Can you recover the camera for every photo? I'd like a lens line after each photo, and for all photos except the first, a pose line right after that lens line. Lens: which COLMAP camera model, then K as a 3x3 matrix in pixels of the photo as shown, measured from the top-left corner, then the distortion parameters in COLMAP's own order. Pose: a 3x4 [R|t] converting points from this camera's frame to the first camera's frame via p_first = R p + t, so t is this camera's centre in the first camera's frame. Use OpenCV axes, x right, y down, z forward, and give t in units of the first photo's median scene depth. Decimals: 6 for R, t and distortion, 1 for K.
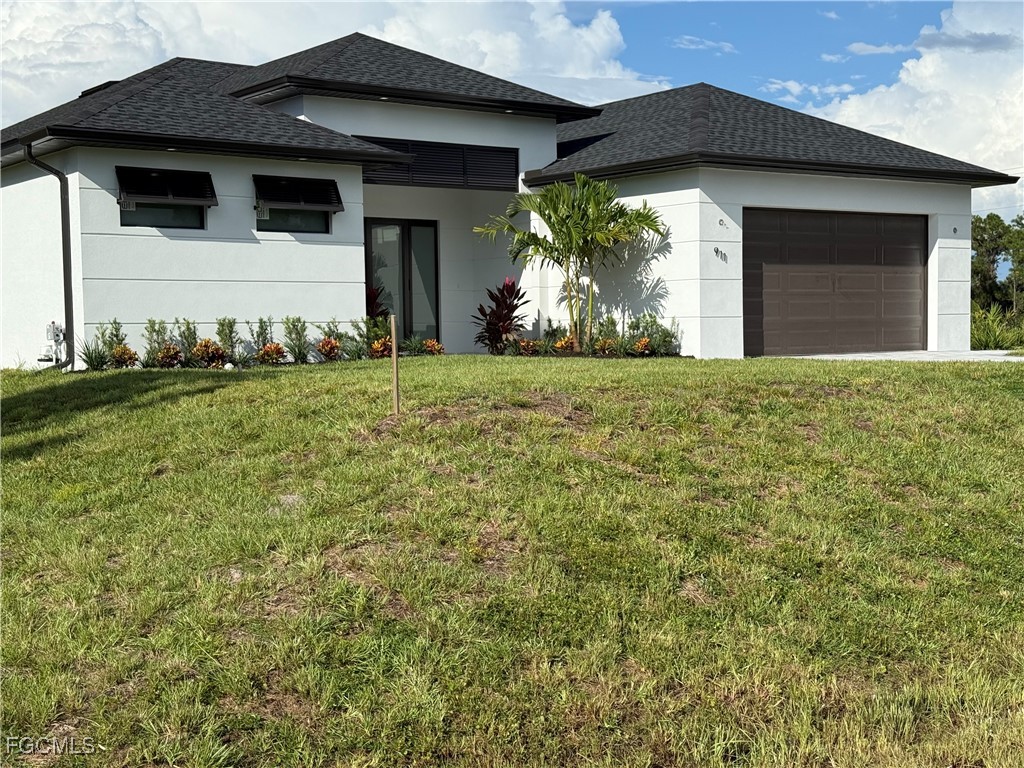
lens RADIAL K [[1460.6, 0, 514.2], [0, 1460.6, 388.1], [0, 0, 1]] dist [0.059787, 0.000000]
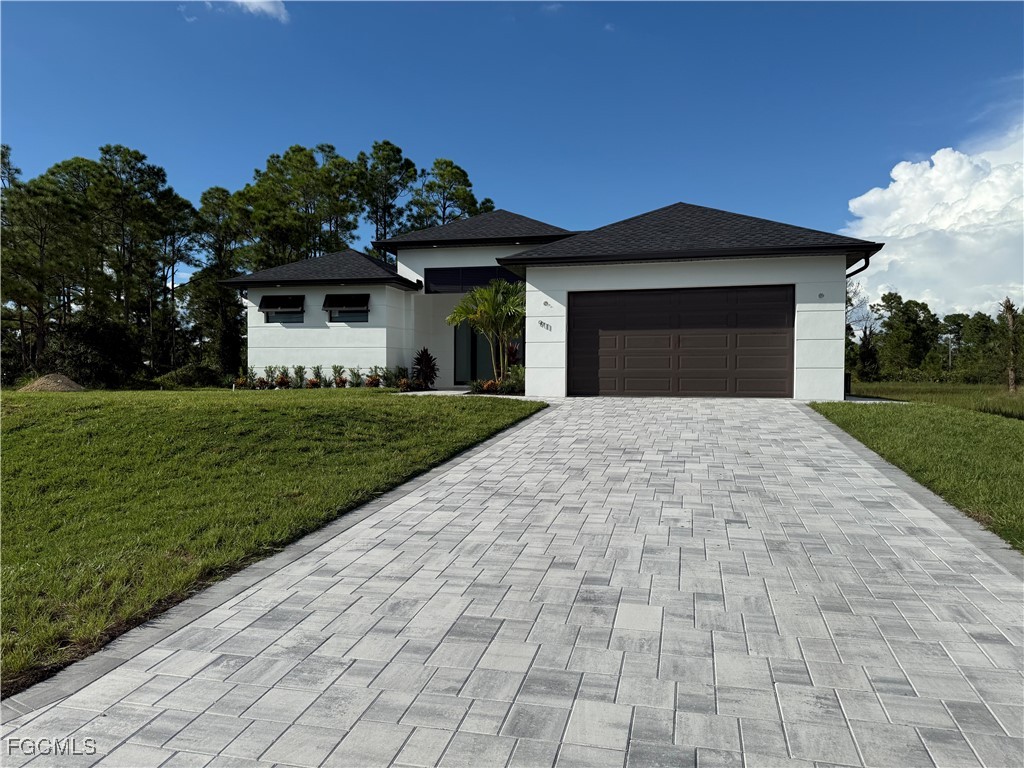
lens RADIAL K [[730.7, 0, 516.0], [0, 730.7, 392.4], [0, 0, 1]] dist [0.064125, -0.068781]
pose [[0.641138, 0.033992, -0.766672, 0.660196], [-0.044810, 0.998972, 0.006818, -0.026301], [0.766116, 0.029983, 0.642003, 0.485419]]
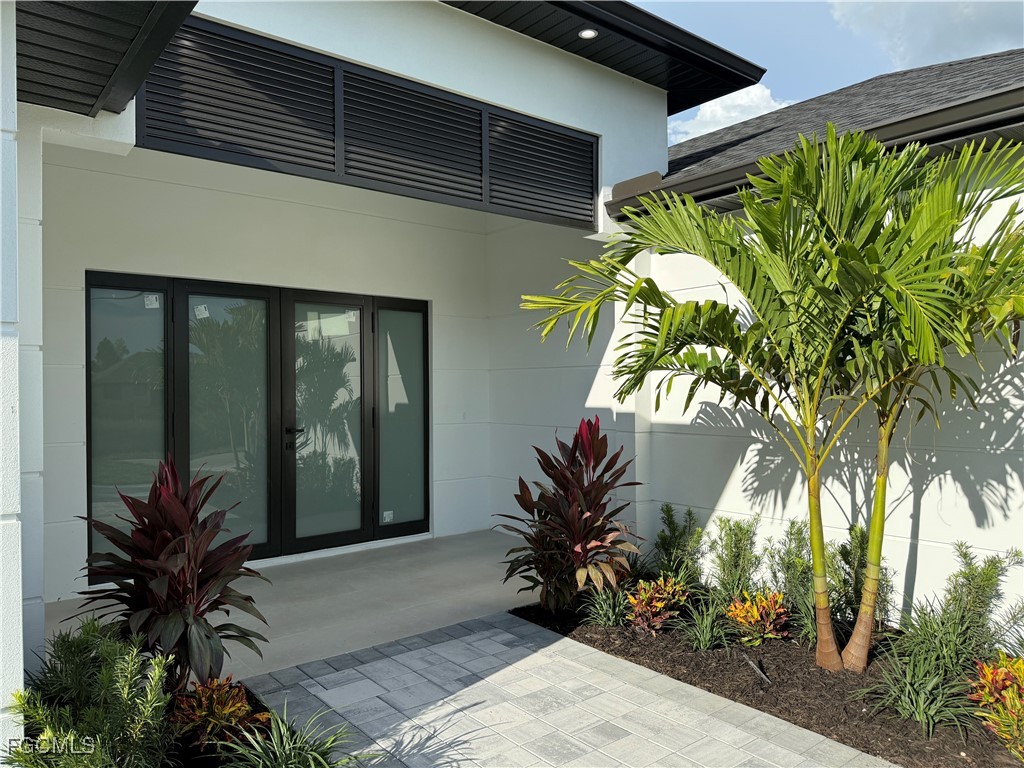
lens RADIAL K [[730.7, 0, 516.6], [0, 730.7, 385.3], [0, 0, 1]] dist [0.064125, -0.068781]
pose [[0.999260, 0.000479, 0.038468, -0.033450], [0.001346, 0.998875, -0.047408, -0.078313], [-0.038447, 0.047425, 0.998135, 0.816762]]
